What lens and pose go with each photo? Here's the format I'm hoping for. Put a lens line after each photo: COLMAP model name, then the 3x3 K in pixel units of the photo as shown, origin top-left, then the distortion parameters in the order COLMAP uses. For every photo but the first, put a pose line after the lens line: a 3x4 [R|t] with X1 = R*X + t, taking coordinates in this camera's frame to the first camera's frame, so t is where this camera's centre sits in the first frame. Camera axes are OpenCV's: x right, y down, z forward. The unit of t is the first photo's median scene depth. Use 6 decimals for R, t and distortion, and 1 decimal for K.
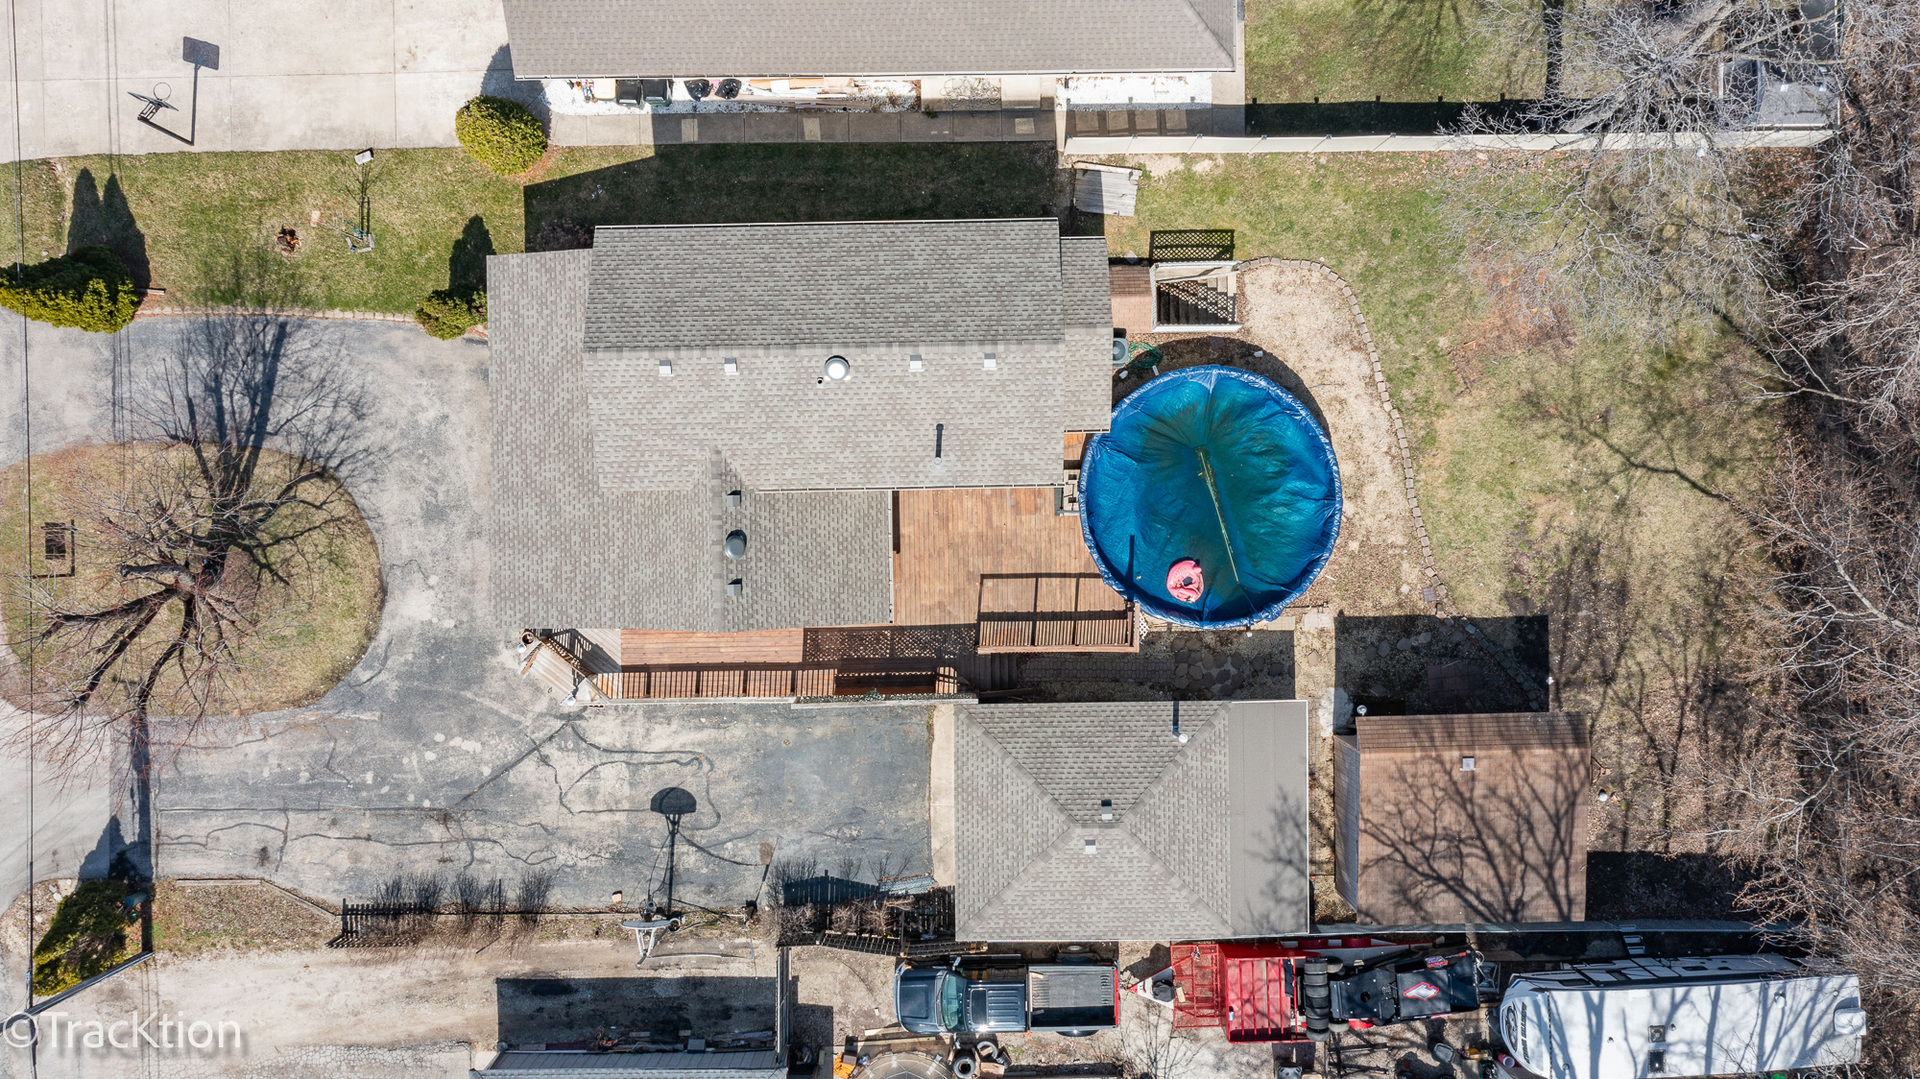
lens RADIAL K [[1685.2, 0, 960.0], [0, 1685.2, 539.5], [0, 0, 1]] dist [-0.000074, -0.003040]
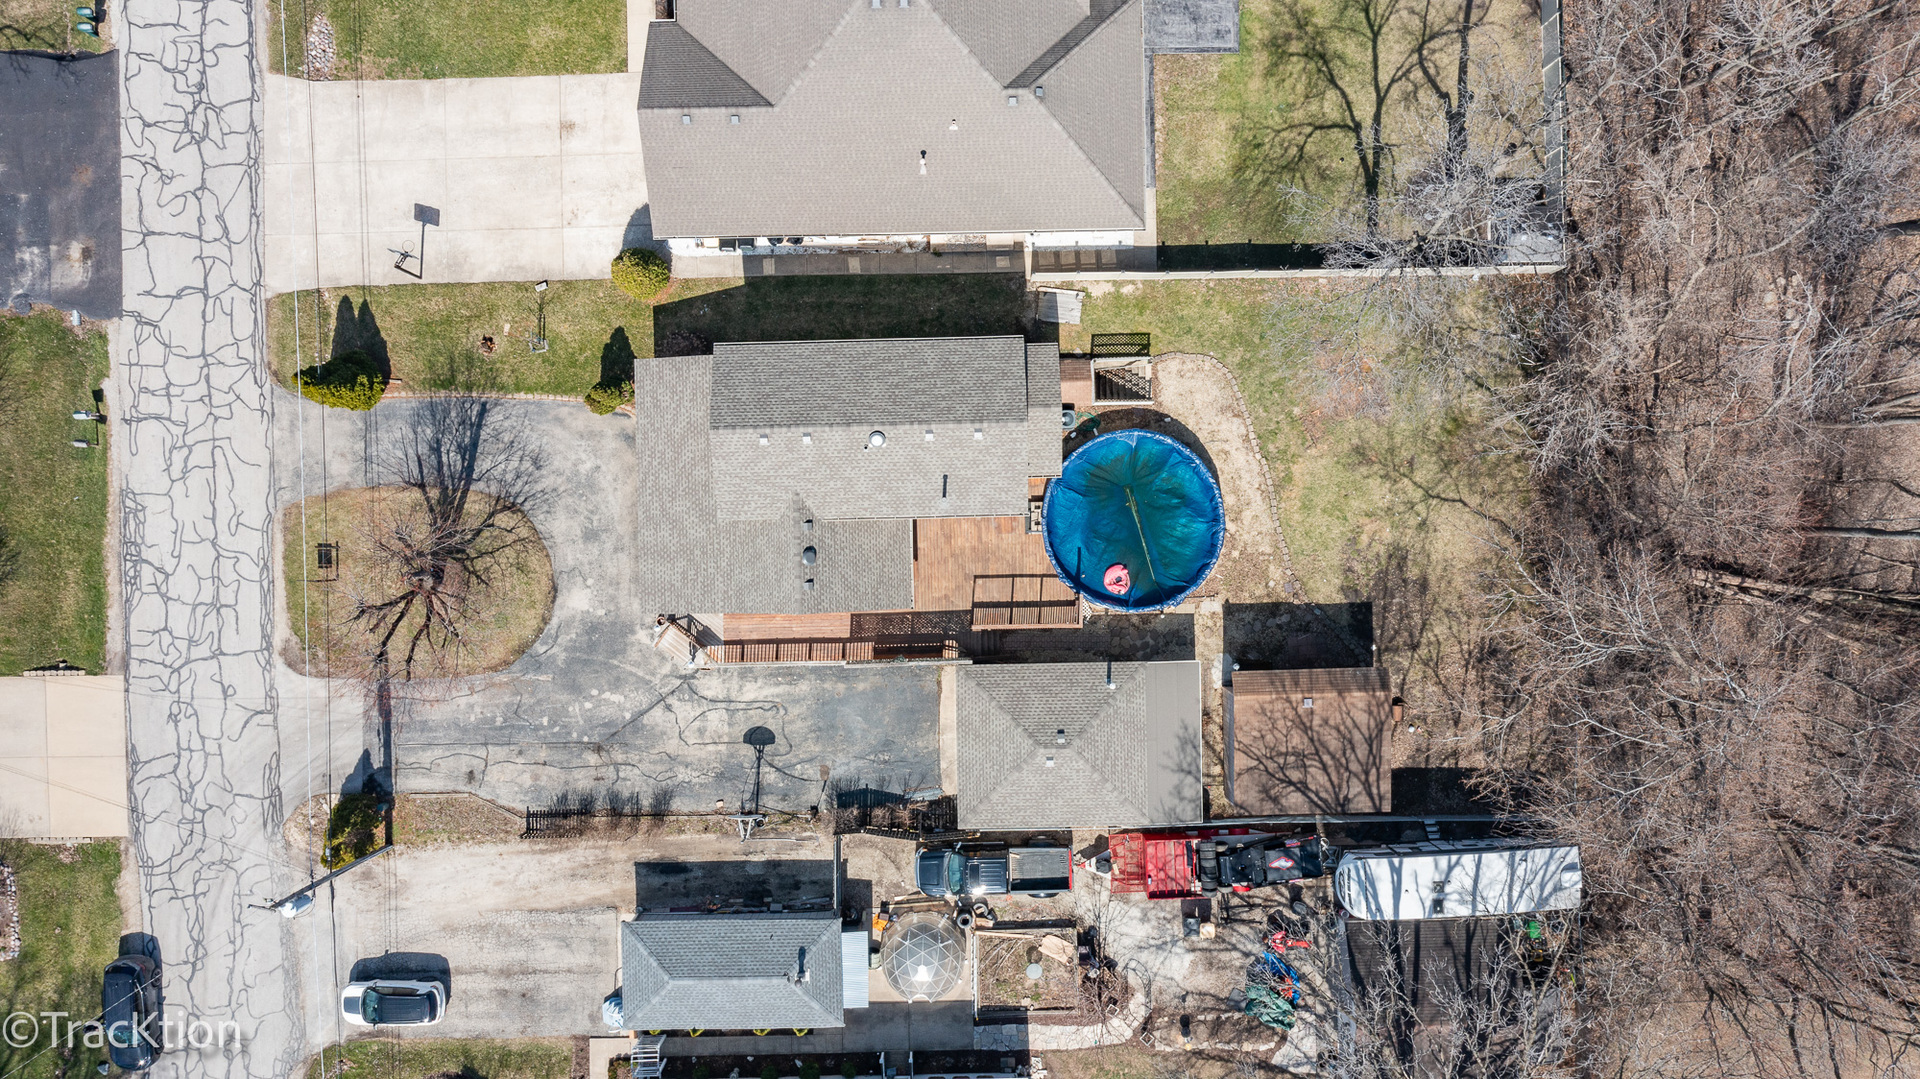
lens RADIAL K [[1685.2, 0, 960.0], [0, 1685.2, 539.5], [0, 0, 1]] dist [-0.000074, -0.003040]
pose [[0.999982, -0.005977, -0.000485, 0.001320], [0.005975, 0.999970, -0.004979, -0.002758], [0.000515, 0.004976, 0.999987, -0.428528]]
